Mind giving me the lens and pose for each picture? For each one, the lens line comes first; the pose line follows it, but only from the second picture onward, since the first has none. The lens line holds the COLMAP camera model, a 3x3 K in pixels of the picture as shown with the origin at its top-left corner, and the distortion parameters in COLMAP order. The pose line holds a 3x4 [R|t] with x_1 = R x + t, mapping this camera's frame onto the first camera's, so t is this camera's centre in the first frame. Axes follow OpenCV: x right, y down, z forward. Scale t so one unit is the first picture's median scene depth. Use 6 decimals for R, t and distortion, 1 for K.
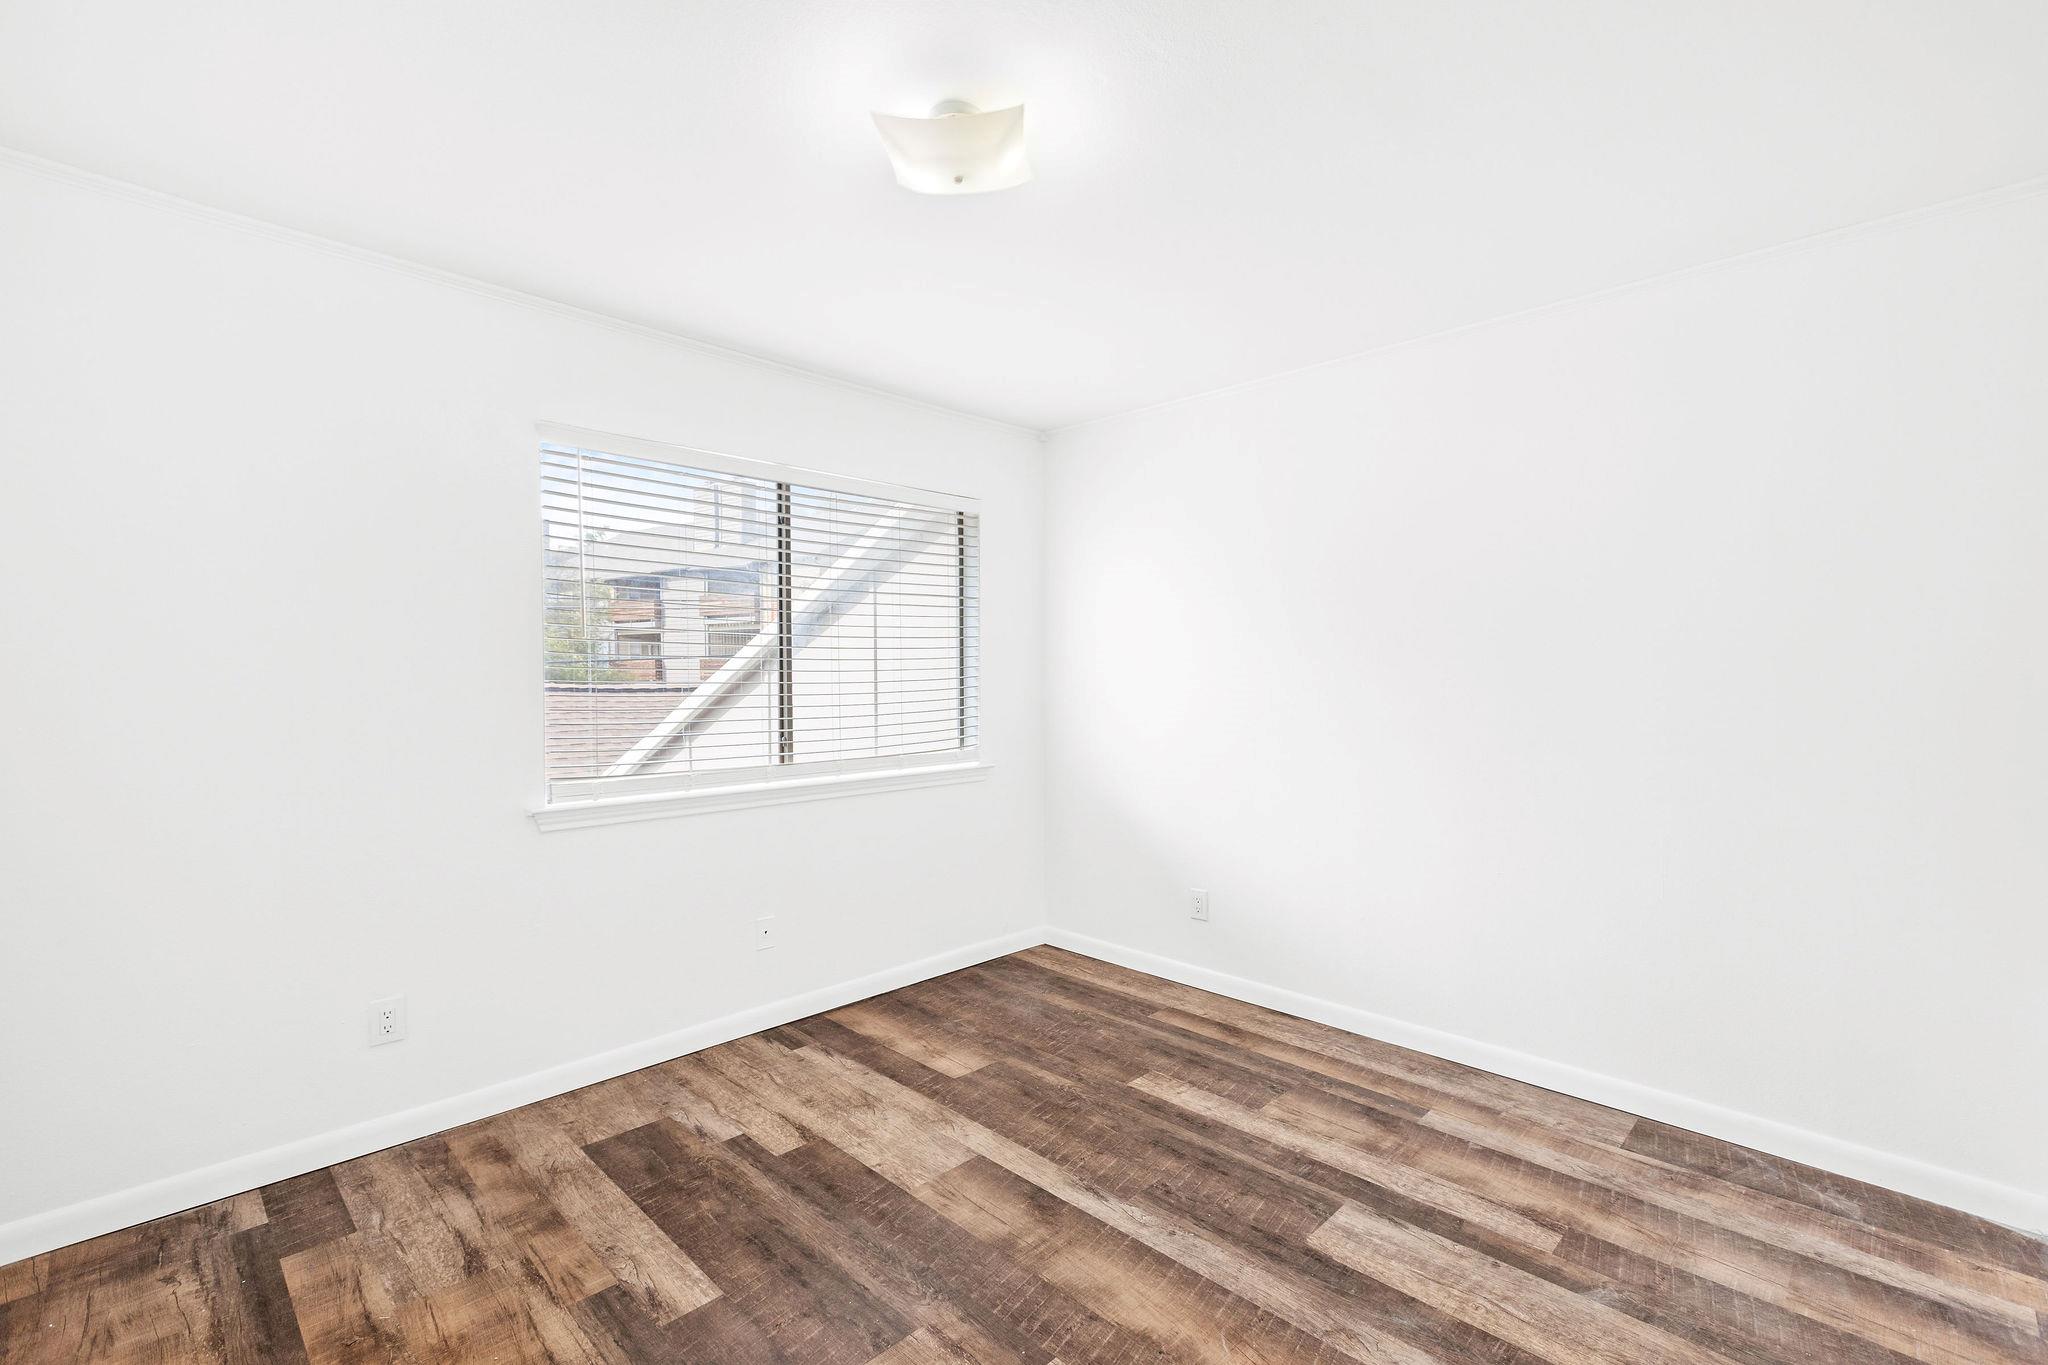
lens RADIAL K [[908.3, 0, 1029.9], [0, 908.3, 689.5], [0, 0, 1]] dist [0.000731, -0.000713]
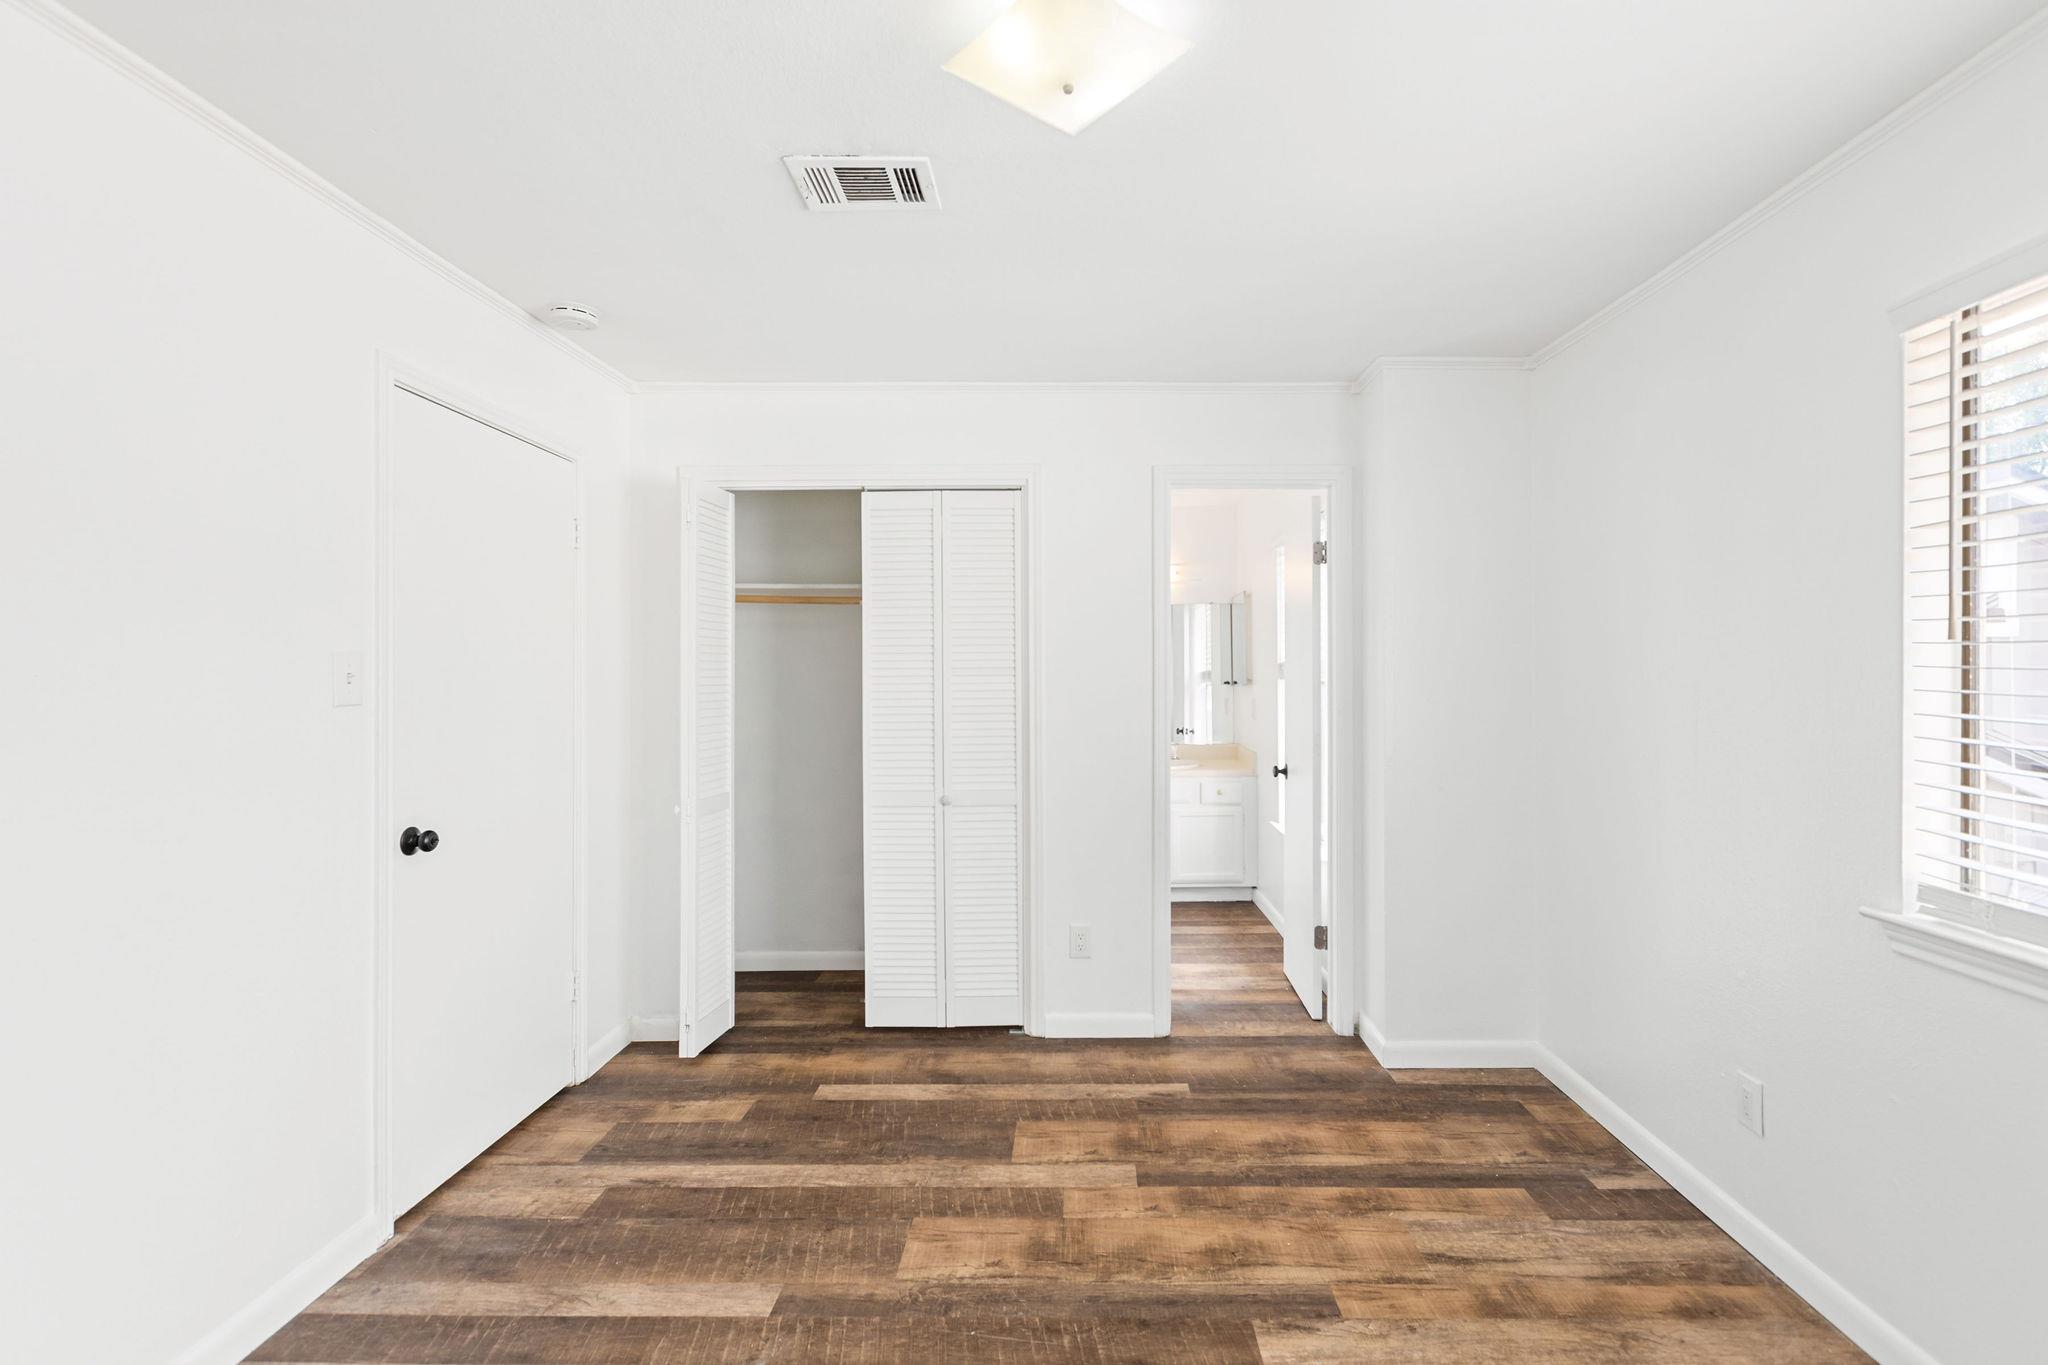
lens RADIAL K [[935.8, 0, 1080.6], [0, 935.8, 674.1], [0, 0, 1]] dist [0.001921, 0.000071]
pose [[-0.707050, 0.000136, -0.707163, 0.341532], [-0.014776, 0.999779, 0.014966, -0.040846], [0.707009, 0.021030, -0.706892, 1.099282]]
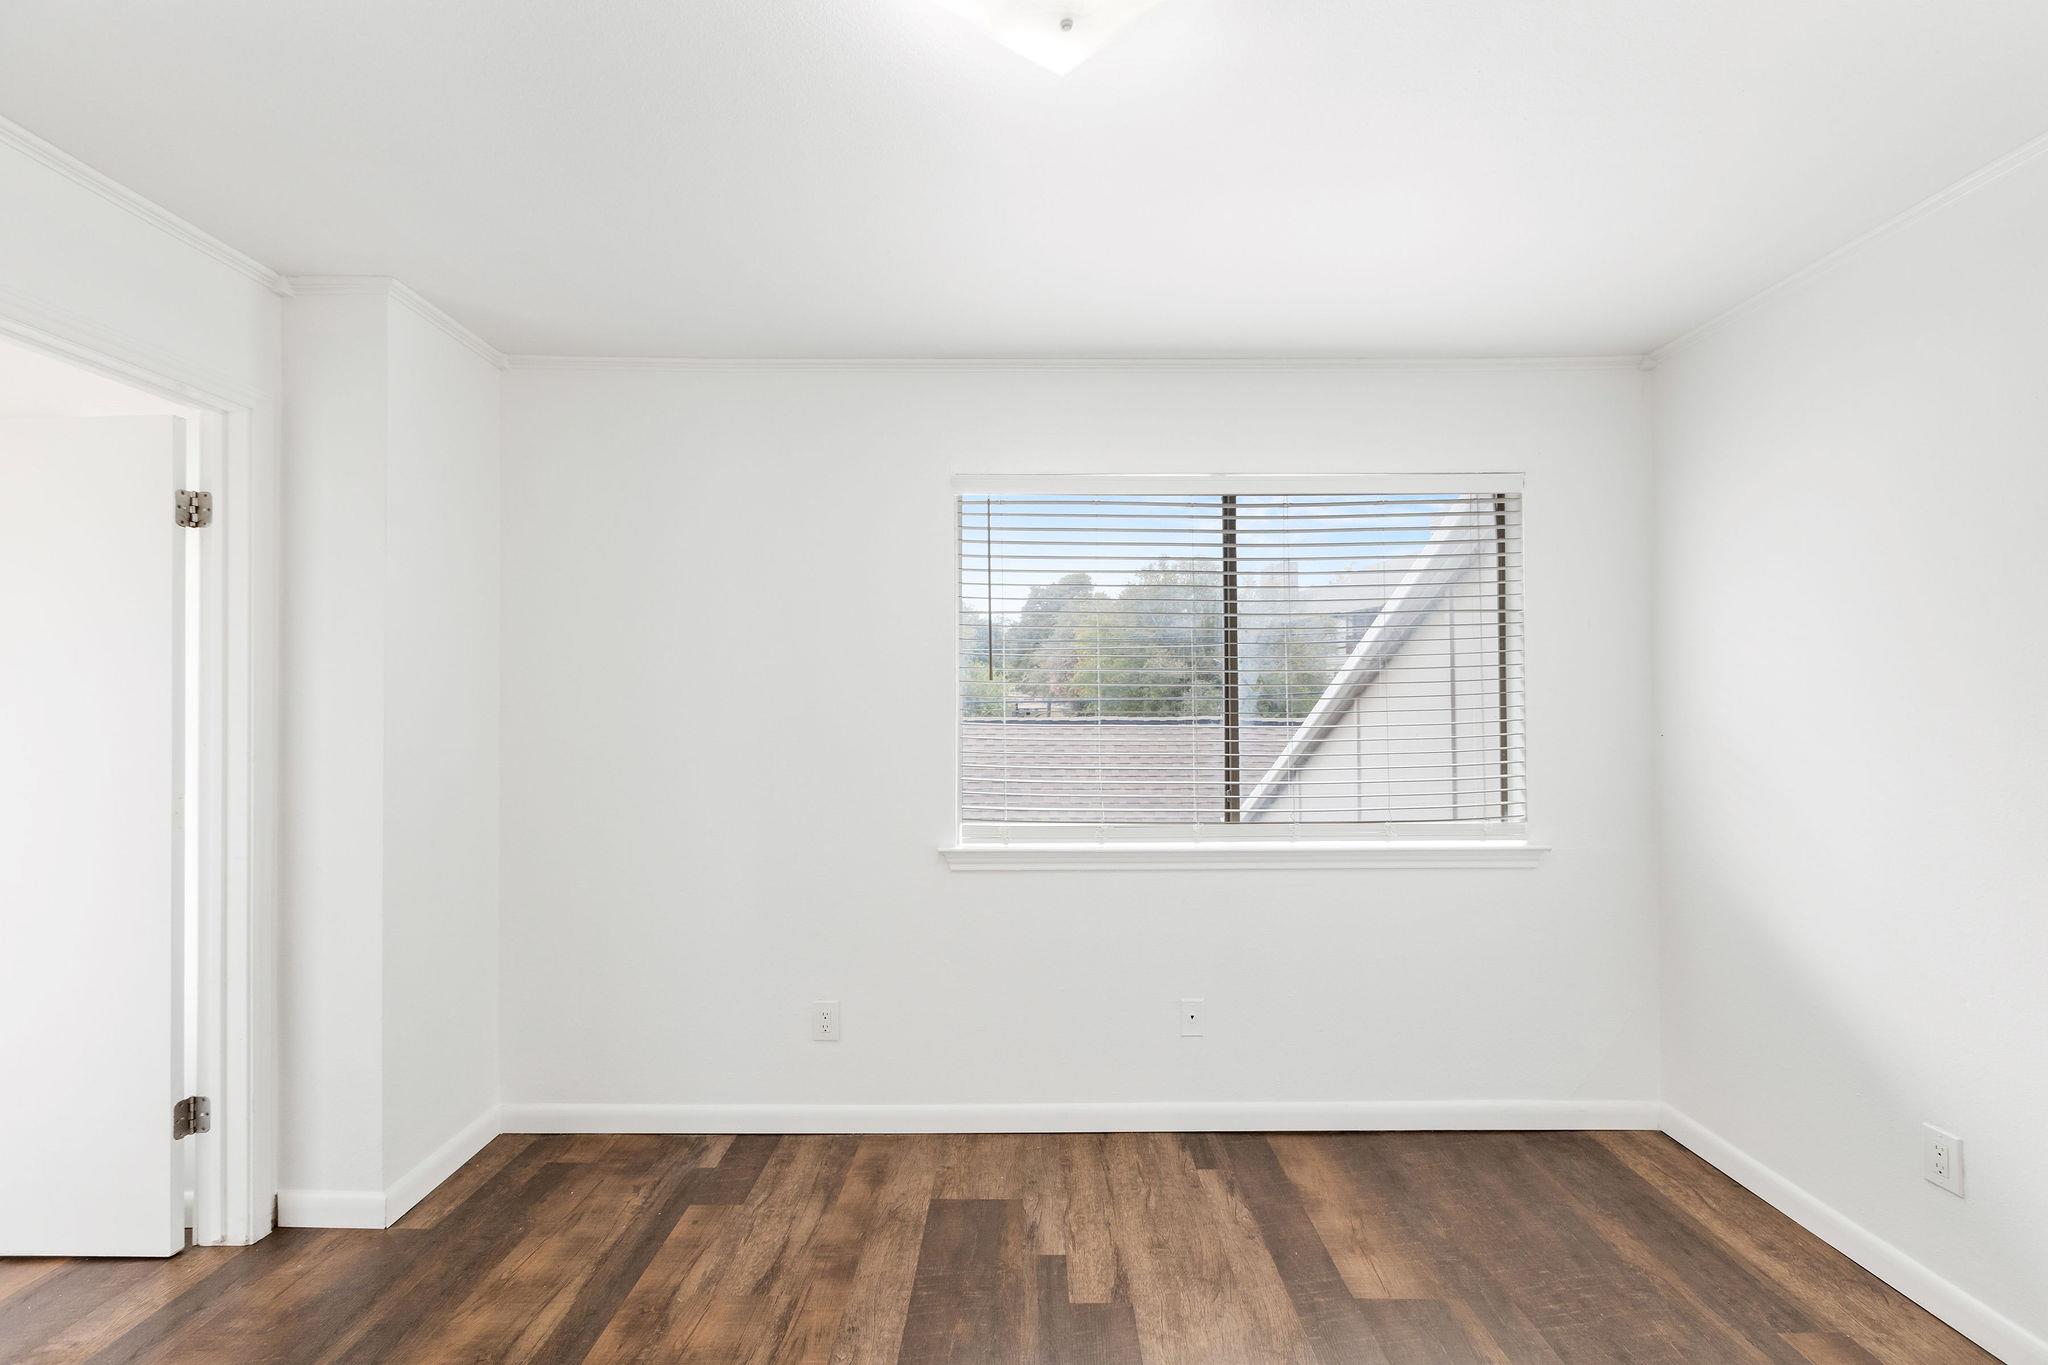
lens RADIAL K [[908.3, 0, 1029.9], [0, 908.3, 689.5], [0, 0, 1]] dist [0.000731, -0.000713]
pose [[0.702976, -0.010349, -0.711138, 0.270648], [-0.012465, 0.999561, -0.026868, -0.022266], [0.711104, 0.027752, 0.702539, 0.347008]]
